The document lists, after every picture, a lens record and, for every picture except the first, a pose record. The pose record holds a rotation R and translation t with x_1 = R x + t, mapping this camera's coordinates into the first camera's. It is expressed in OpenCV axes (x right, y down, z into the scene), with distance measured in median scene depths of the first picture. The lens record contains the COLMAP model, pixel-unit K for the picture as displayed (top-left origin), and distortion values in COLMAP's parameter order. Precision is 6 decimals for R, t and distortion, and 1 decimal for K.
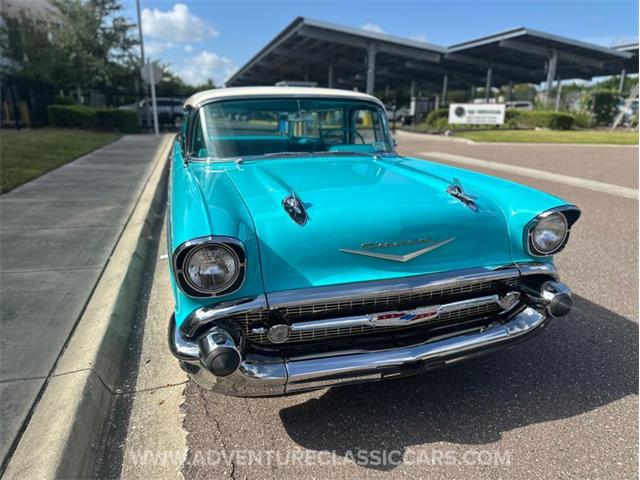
lens RADIAL K [[451.5, 0, 323.1], [0, 451.5, 245.9], [0, 0, 1]] dist [0.042532, -0.059314]
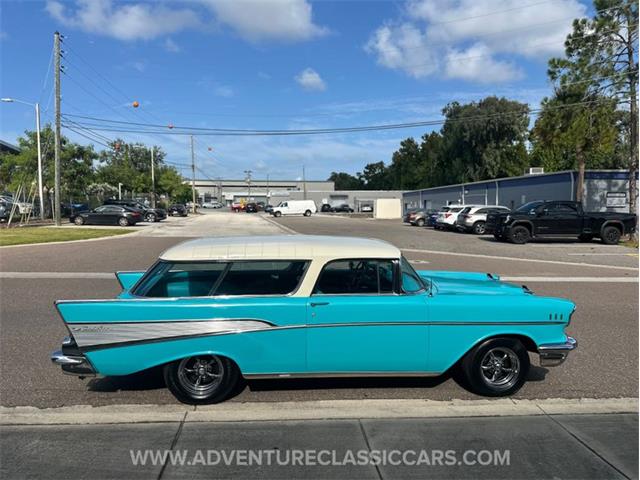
lens RADIAL K [[451.5, 0, 313.2], [0, 451.5, 248.1], [0, 0, 1]] dist [0.042532, -0.059314]
pose [[0.205686, -0.097924, 0.973706, -0.152100], [0.266767, 0.962910, 0.040487, -0.040875], [-0.941556, 0.251425, 0.224180, 0.079687]]
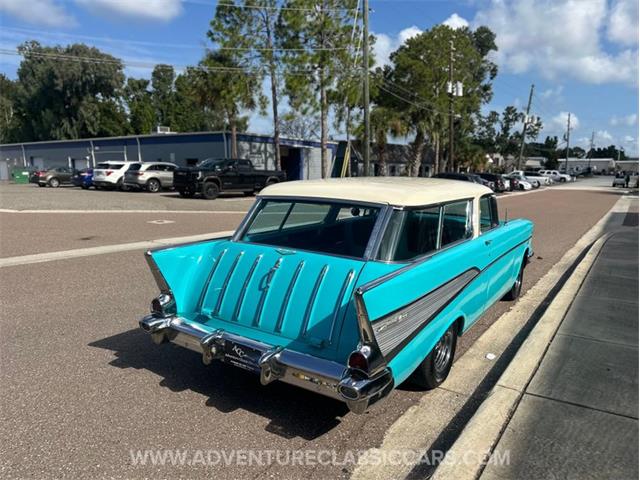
lens RADIAL K [[451.5, 0, 333.7], [0, 451.5, 249.9], [0, 0, 1]] dist [0.042532, -0.059314]
pose [[-0.647381, -0.145494, 0.748151, -0.098209], [0.193713, 0.917966, 0.346140, -0.067664], [-0.737138, 0.369011, -0.566090, 0.205729]]
